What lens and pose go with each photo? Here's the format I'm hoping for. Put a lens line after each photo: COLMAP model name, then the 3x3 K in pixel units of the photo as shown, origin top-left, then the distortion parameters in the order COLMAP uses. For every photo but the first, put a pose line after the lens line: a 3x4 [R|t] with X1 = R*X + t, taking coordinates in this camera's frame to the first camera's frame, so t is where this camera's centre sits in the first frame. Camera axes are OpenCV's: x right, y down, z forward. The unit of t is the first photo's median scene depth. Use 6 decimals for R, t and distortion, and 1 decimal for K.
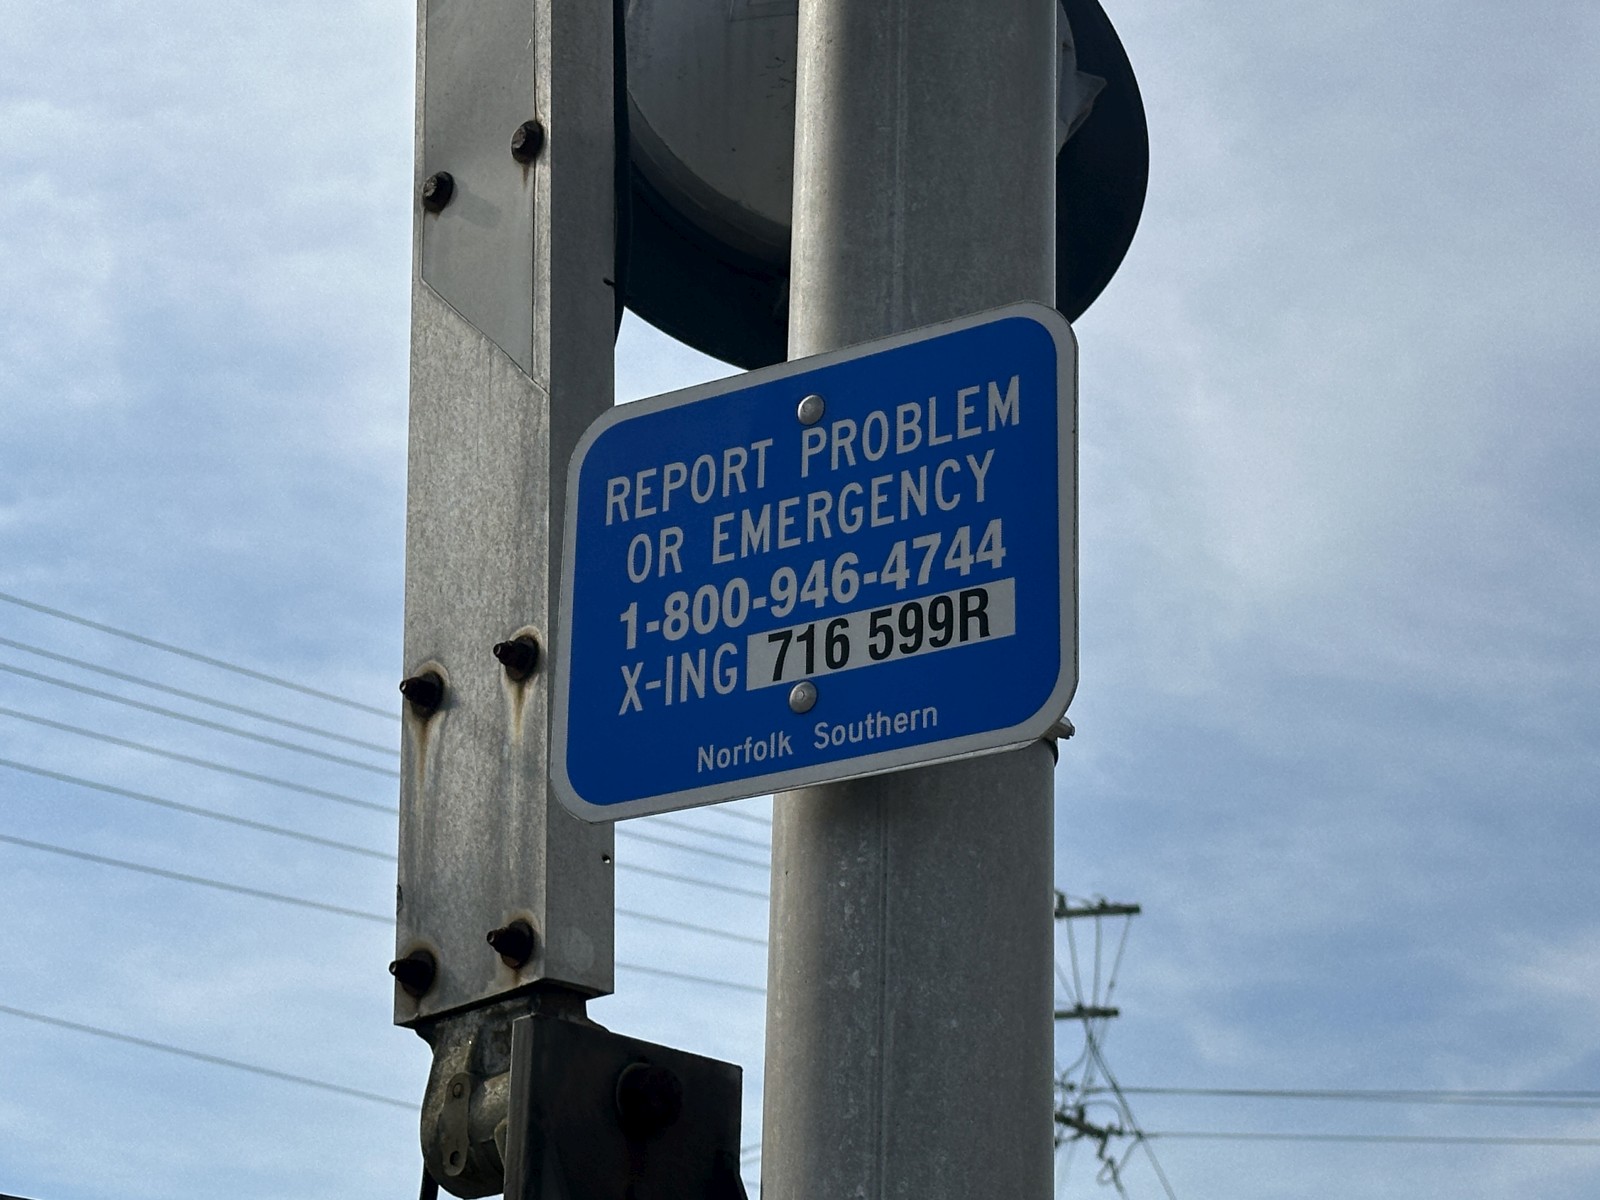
lens RADIAL K [[3470.8, 0, 800.0], [0, 3470.8, 600.0], [0, 0, 1]] dist [-0.012981, -0.129230]
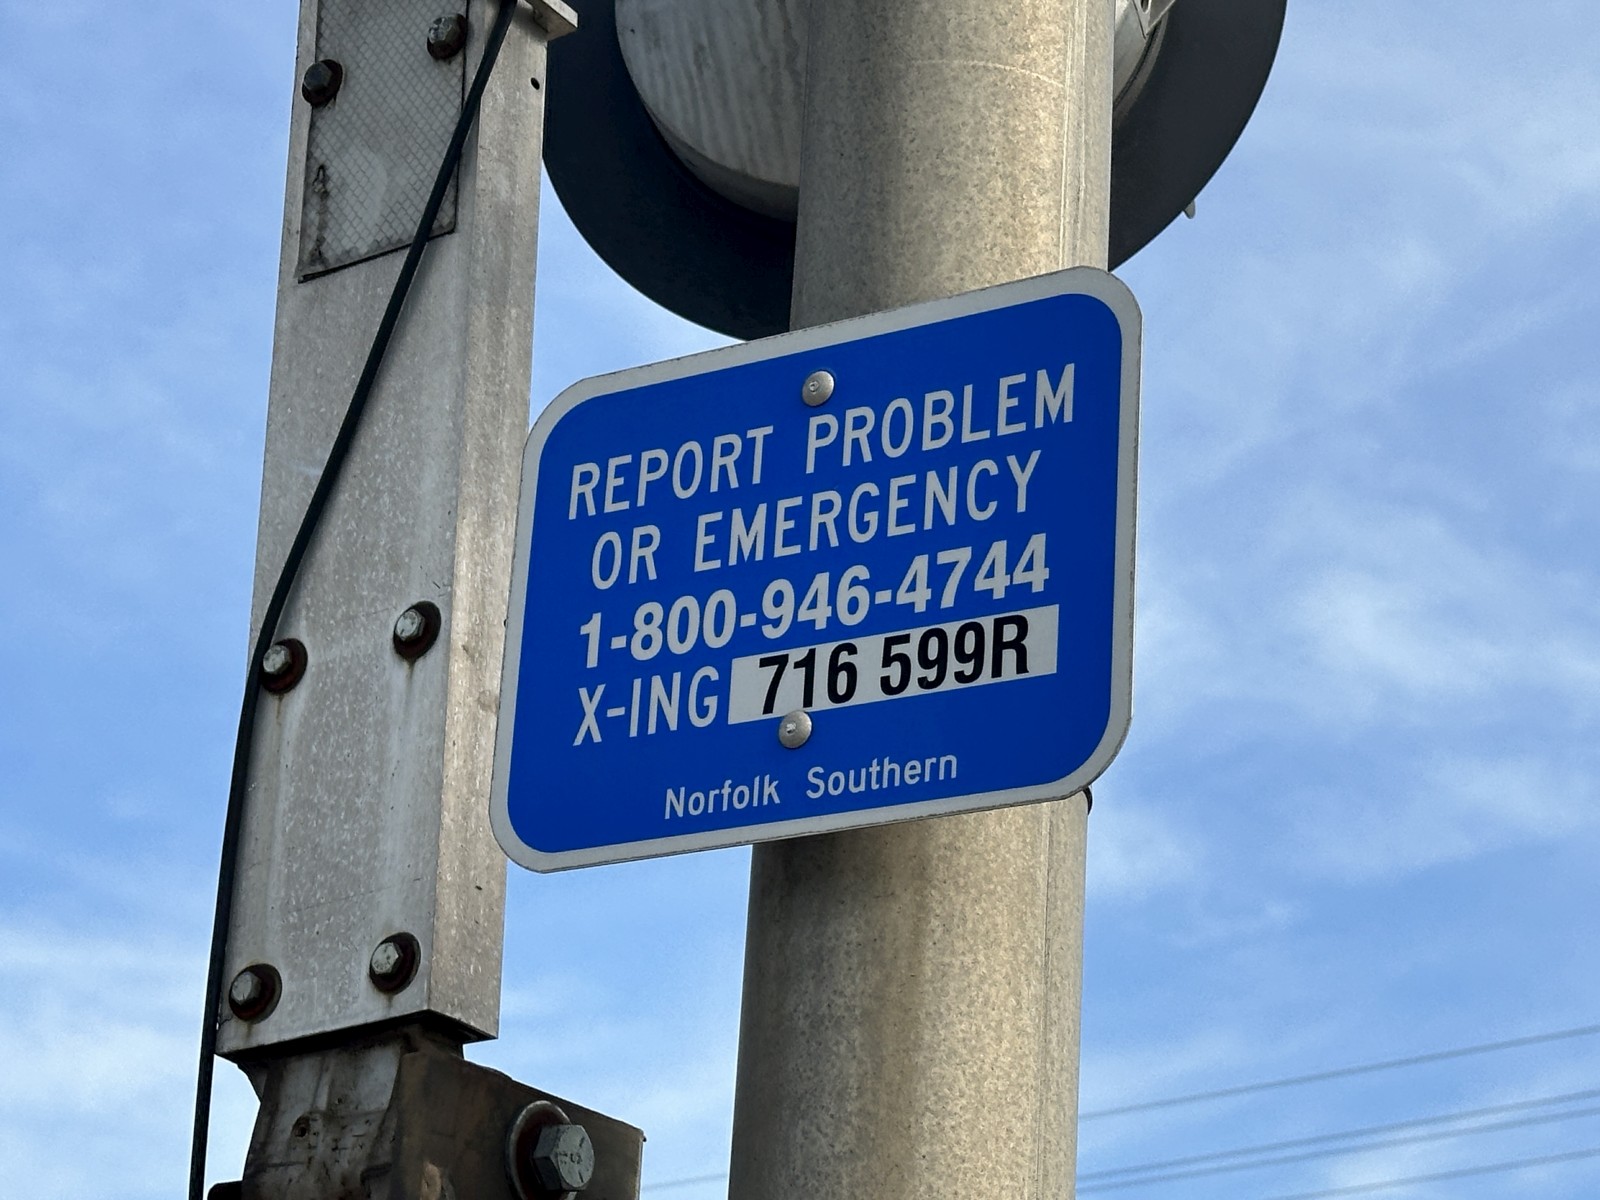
lens RADIAL K [[3620.6, 0, 800.0], [0, 3620.6, 600.0], [0, 0, 1]] dist [-0.027135, -0.013286]
pose [[0.998572, 0.050734, 0.016710, -0.014189], [-0.050556, 0.998662, -0.010892, 0.004858], [-0.017240, 0.010032, 0.999801, 0.128427]]
